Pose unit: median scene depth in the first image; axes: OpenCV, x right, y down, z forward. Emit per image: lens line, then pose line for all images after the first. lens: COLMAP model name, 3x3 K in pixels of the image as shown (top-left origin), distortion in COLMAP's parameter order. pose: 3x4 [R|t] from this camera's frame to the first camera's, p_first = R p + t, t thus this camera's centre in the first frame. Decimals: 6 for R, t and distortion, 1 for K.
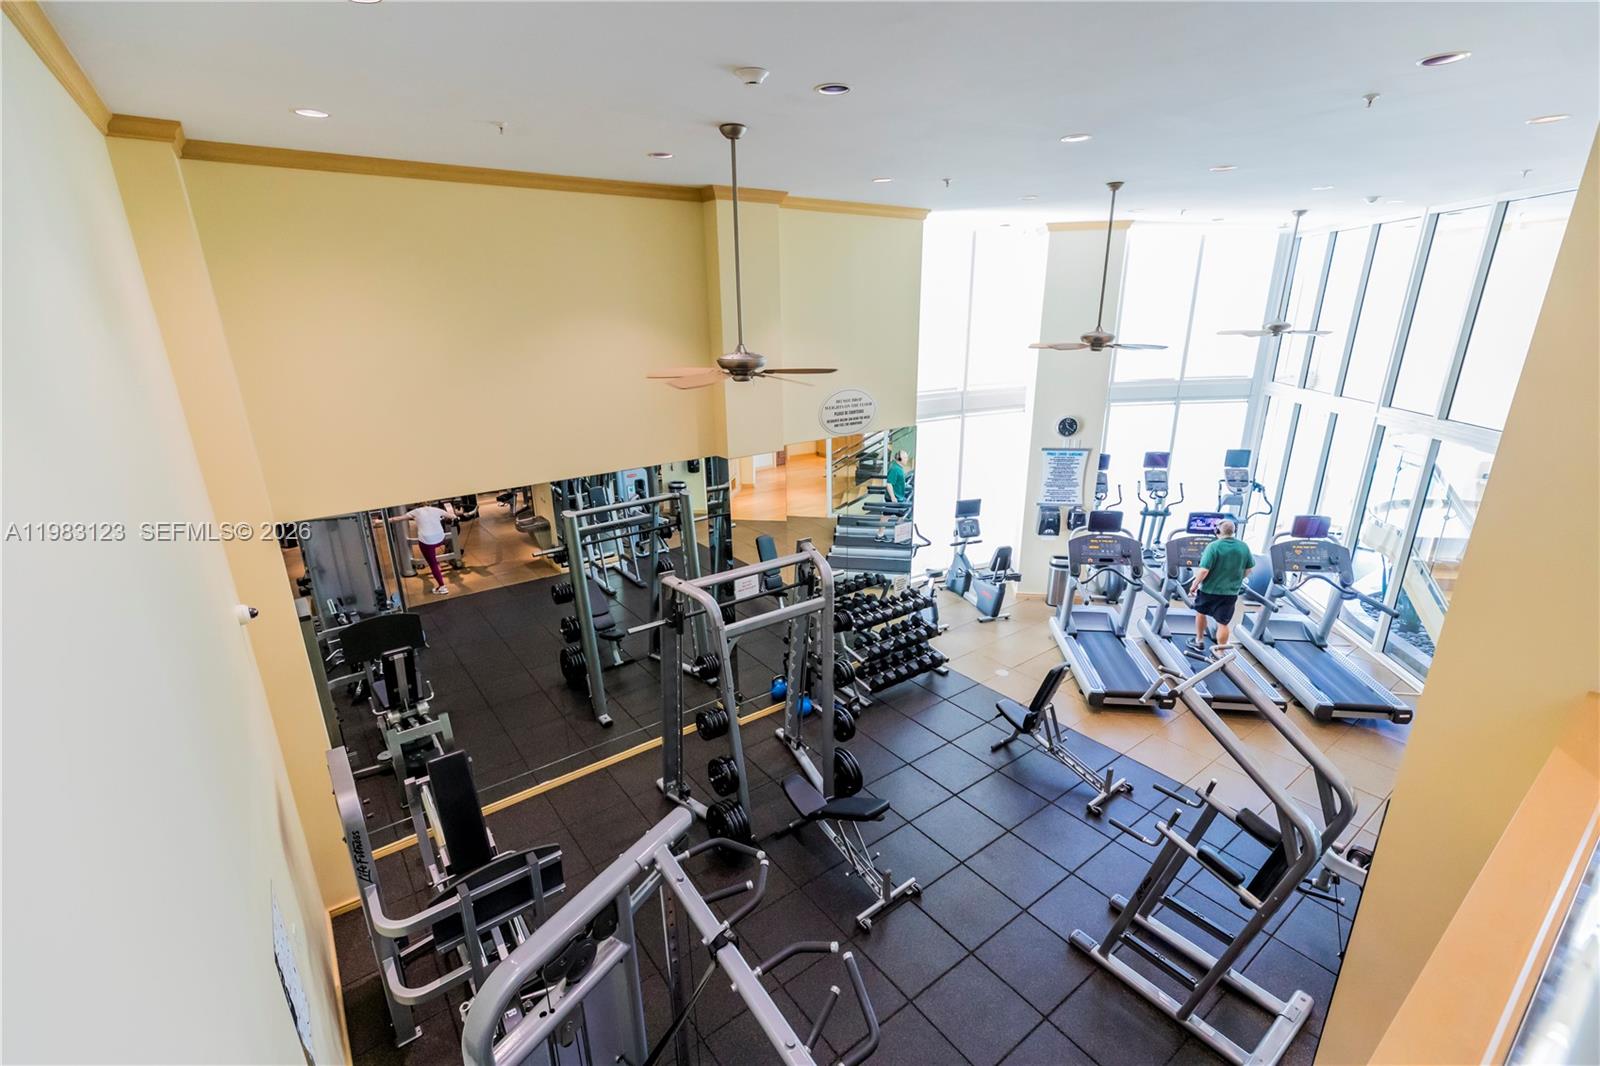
lens RADIAL K [[723.2, 0, 808.1], [0, 723.2, 523.8], [0, 0, 1]] dist [0.001197, 0.000081]
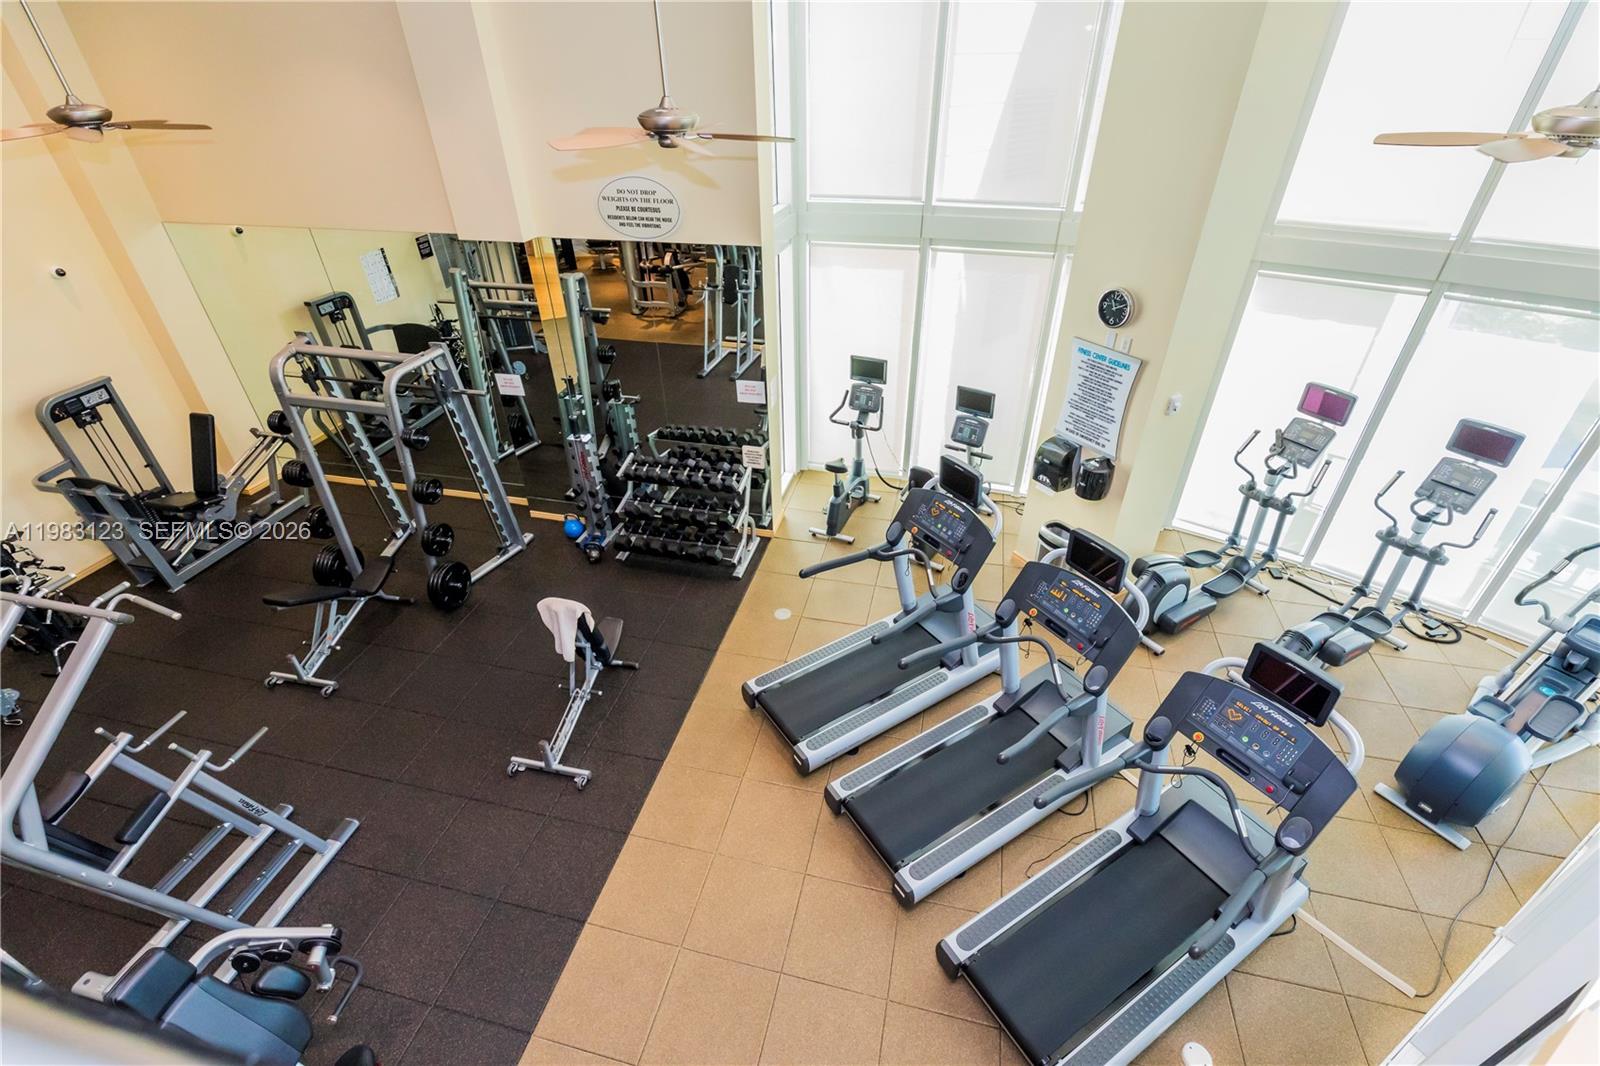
lens RADIAL K [[723.2, 0, 808.1], [0, 723.2, 523.8], [0, 0, 1]] dist [0.001197, 0.000081]
pose [[0.635778, 0.423999, -0.644989, 0.624801], [-0.227248, 0.901402, 0.368556, -0.135981], [0.737661, -0.087747, 0.669445, 0.451667]]
